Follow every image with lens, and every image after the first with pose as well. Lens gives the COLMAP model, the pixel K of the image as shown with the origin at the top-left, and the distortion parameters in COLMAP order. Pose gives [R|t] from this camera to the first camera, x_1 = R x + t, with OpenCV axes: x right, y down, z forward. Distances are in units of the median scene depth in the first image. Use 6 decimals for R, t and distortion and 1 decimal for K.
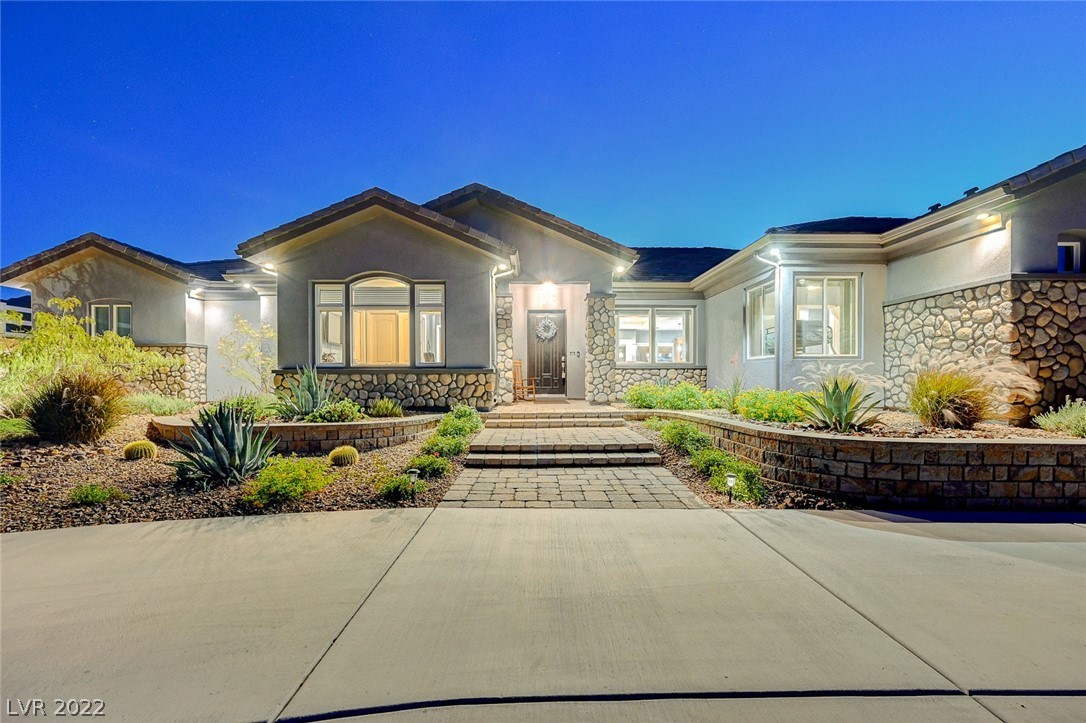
lens RADIAL K [[442.7, 0, 543.3], [0, 442.7, 385.5], [0, 0, 1]] dist [0.000754, -0.000200]
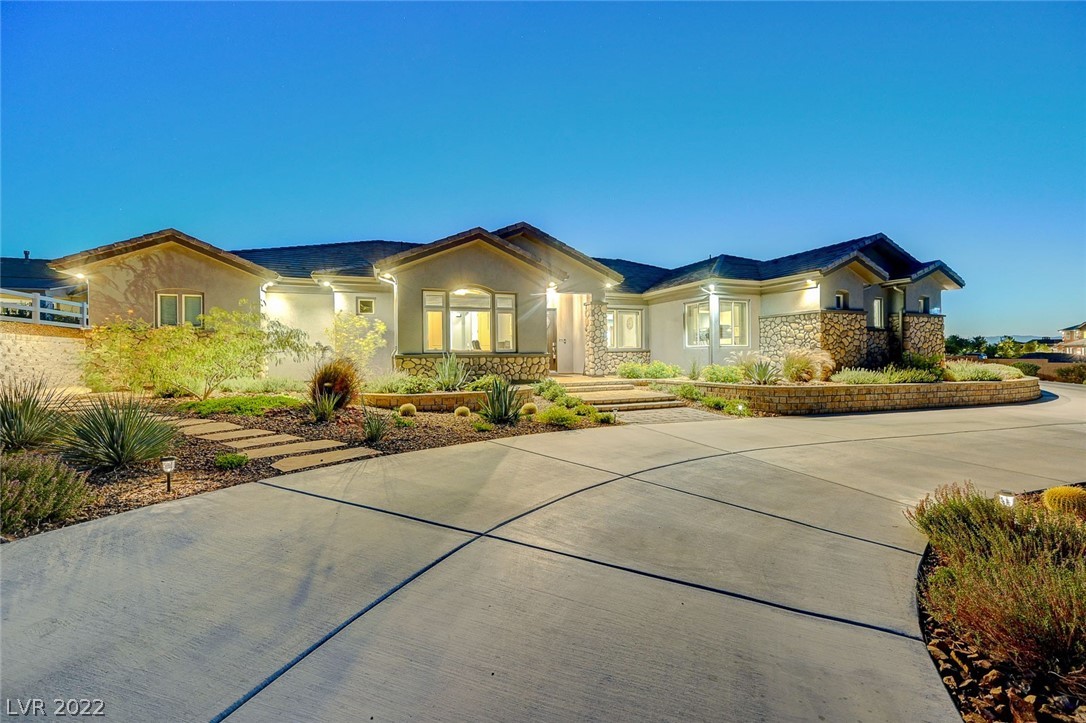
lens RADIAL K [[442.7, 0, 541.1], [0, 442.7, 357.7], [0, 0, 1]] dist [0.000754, -0.000200]
pose [[0.943210, -0.007202, 0.332120, -0.627521], [0.010682, 0.999906, -0.008653, -0.011414], [-0.332026, 0.011709, 0.943198, -0.381564]]
